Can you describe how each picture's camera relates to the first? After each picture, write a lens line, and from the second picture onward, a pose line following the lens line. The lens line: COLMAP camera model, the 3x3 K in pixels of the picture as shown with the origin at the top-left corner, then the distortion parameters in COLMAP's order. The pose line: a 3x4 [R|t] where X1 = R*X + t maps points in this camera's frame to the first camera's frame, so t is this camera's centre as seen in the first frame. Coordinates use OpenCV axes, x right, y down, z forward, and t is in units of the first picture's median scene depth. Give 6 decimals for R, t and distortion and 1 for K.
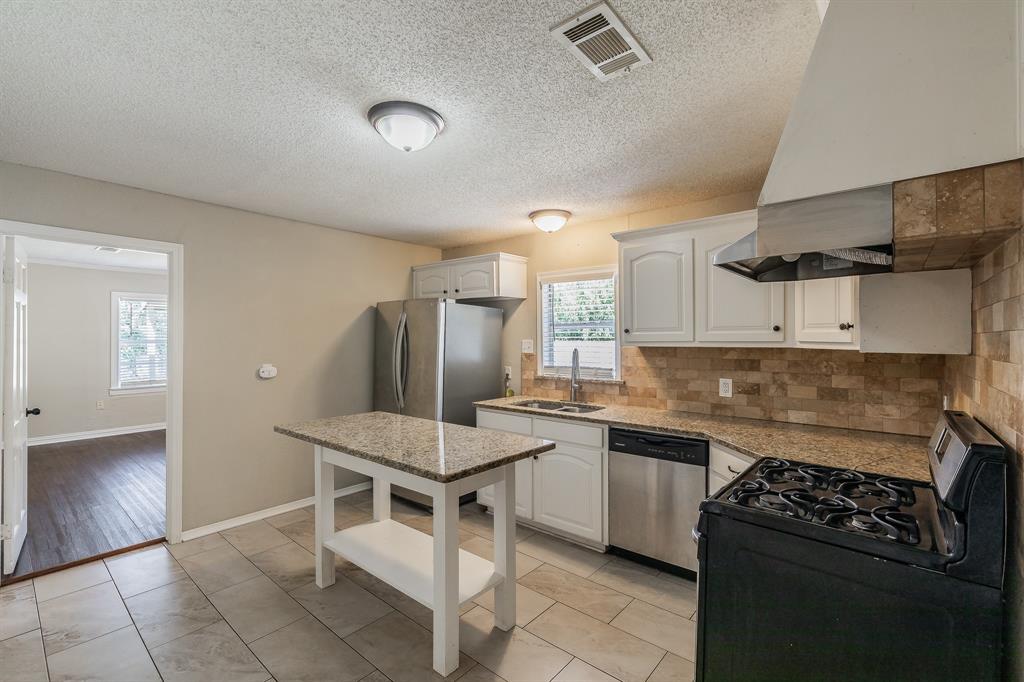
lens RADIAL K [[438.6, 0, 520.5], [0, 438.6, 336.7], [0, 0, 1]] dist [0.002104, 0.000355]
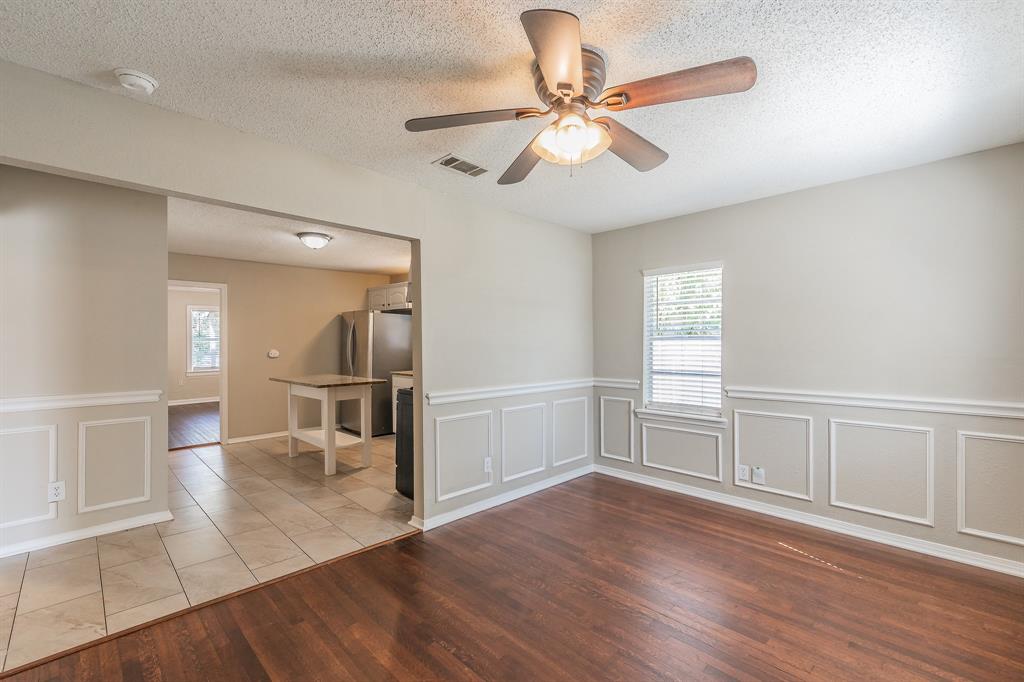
lens RADIAL K [[442.2, 0, 512.5], [0, 442.2, 338.6], [0, 0, 1]] dist [-0.000673, -0.000176]
pose [[0.994719, -0.003473, -0.102581, 0.509195], [0.003322, 0.999993, -0.001639, 0.025205], [0.102586, 0.001289, 0.994723, -0.601779]]
